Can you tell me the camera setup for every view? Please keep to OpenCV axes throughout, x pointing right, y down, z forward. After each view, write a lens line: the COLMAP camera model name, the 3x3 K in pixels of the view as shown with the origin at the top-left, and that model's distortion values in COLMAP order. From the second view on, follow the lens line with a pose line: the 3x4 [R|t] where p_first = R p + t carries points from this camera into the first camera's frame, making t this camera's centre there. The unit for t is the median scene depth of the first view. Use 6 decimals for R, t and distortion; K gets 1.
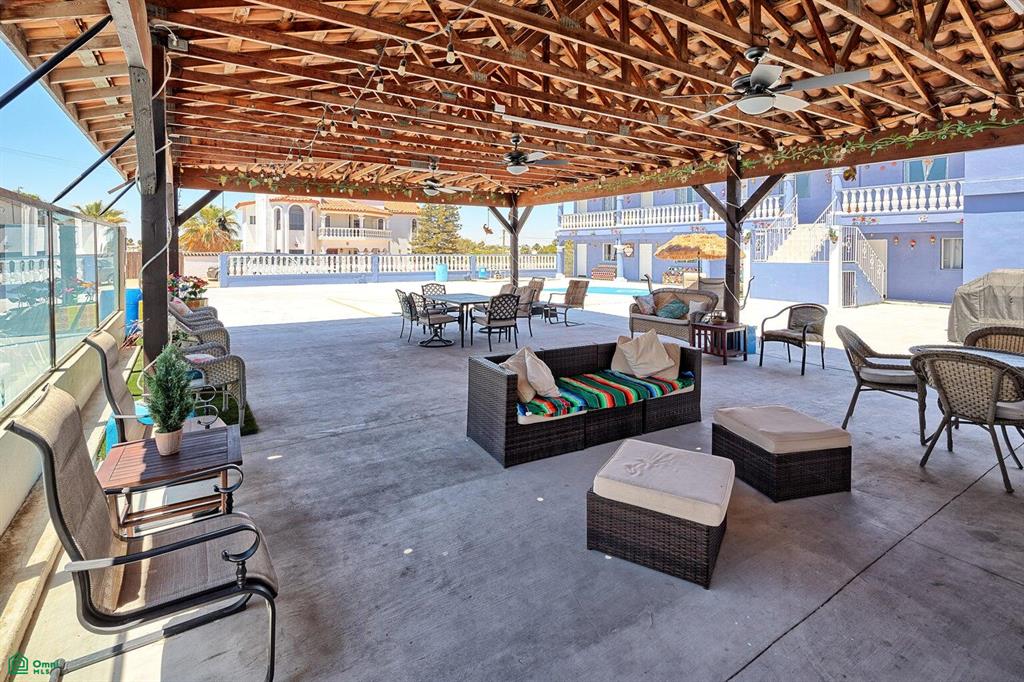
lens RADIAL K [[494.8, 0, 506.5], [0, 494.8, 257.2], [0, 0, 1]] dist [0.003455, -0.001564]
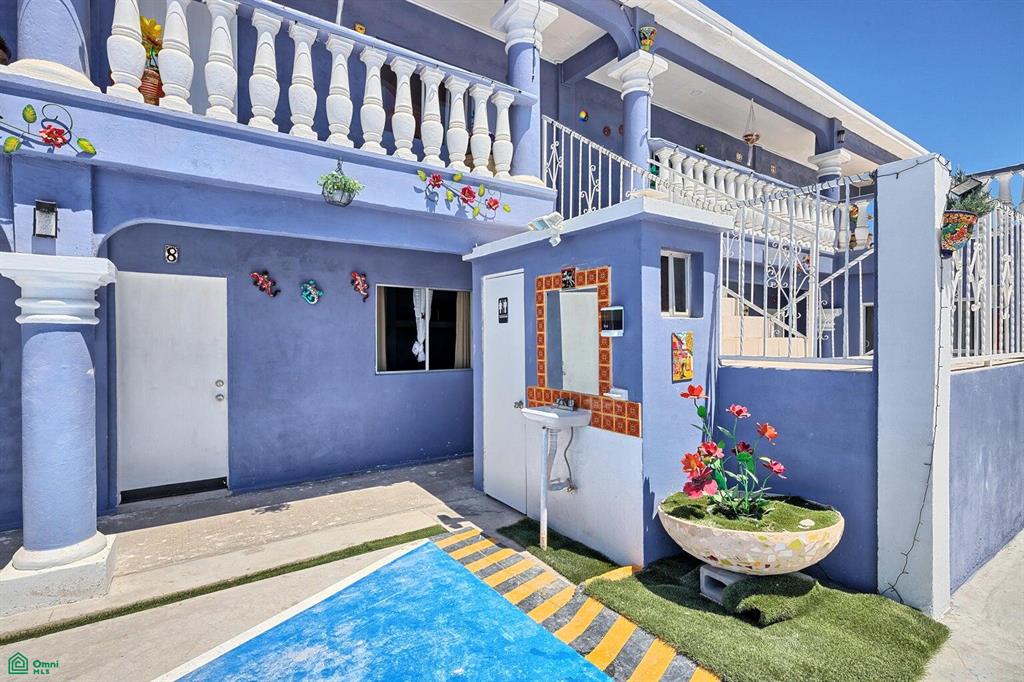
lens RADIAL K [[494.8, 0, 507.7], [0, 494.8, 339.0], [0, 0, 1]] dist [0.003455, -0.001564]
pose [[-0.035184, -0.011000, 0.999320, 0.334679], [0.012185, 0.999860, 0.011435, -0.004635], [-0.999307, 0.012579, -0.035046, 1.123890]]
